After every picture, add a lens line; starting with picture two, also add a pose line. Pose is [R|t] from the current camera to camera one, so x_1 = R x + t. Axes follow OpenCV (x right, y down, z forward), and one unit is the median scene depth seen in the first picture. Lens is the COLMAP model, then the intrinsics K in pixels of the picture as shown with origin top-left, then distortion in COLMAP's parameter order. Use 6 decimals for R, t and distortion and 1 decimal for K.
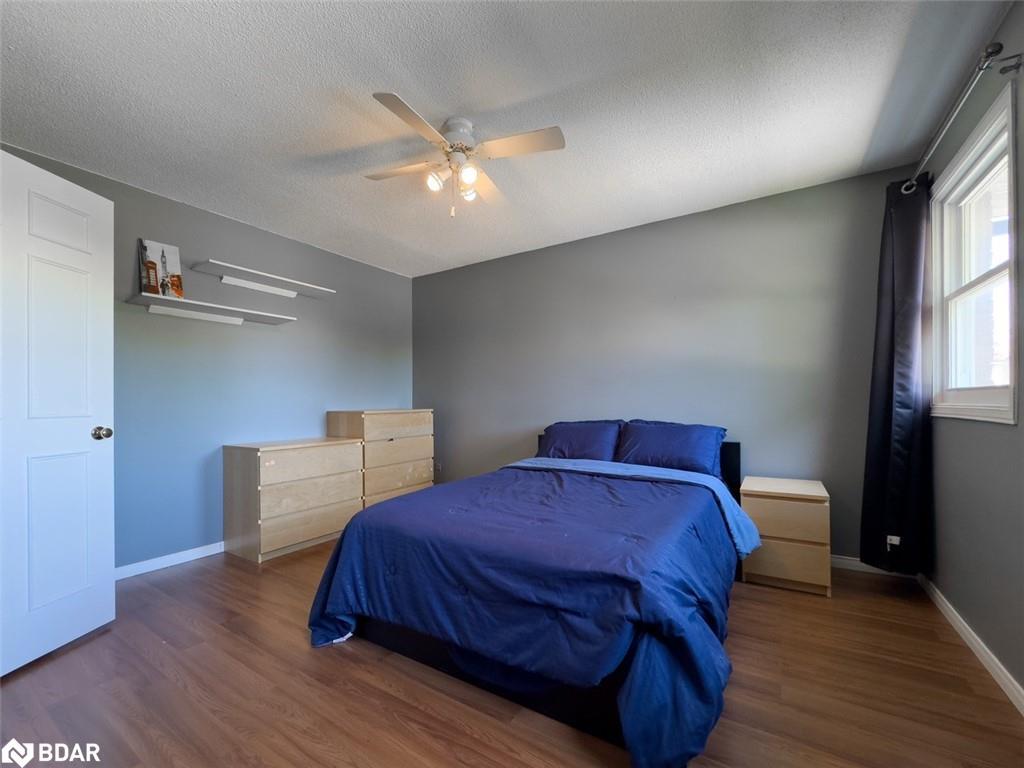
lens RADIAL K [[416.3, 0, 529.9], [0, 416.3, 395.4], [0, 0, 1]] dist [-0.002574, -0.000199]
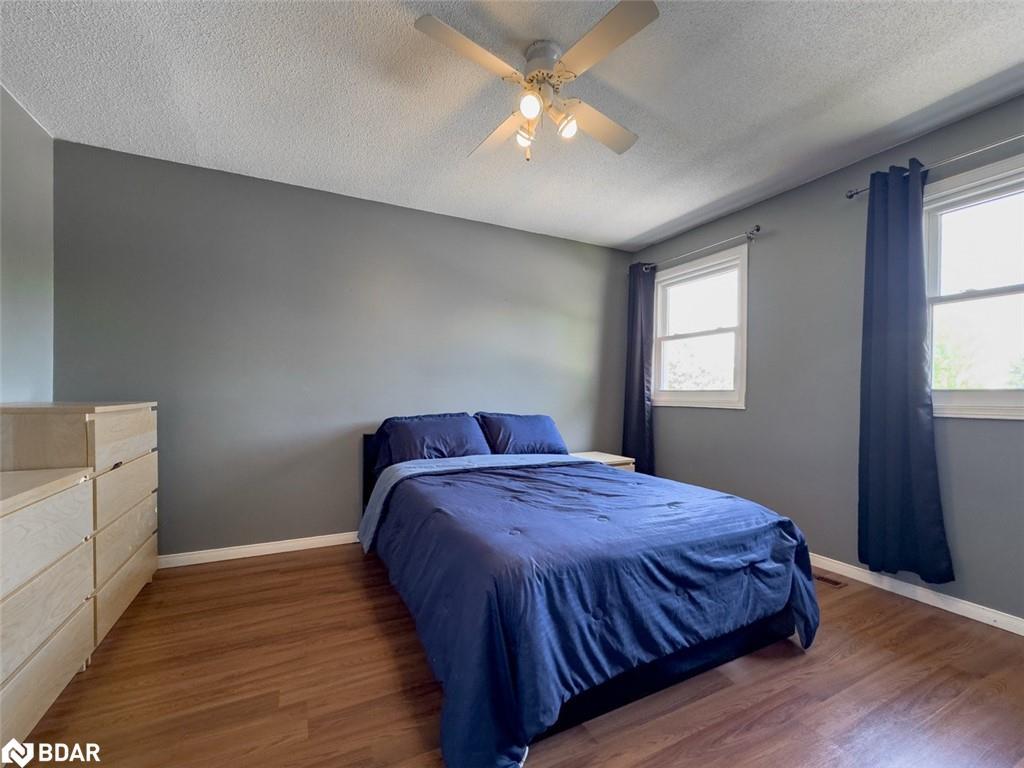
lens RADIAL K [[419.5, 0, 512.0], [0, 419.5, 384.0], [0, 0, 1]] dist [-0.001609, -0.000036]
pose [[0.549024, 0.032116, 0.835190, -0.805550], [-0.026959, 0.999422, -0.020709, 0.012001], [-0.835372, -0.011146, 0.549572, 0.528359]]
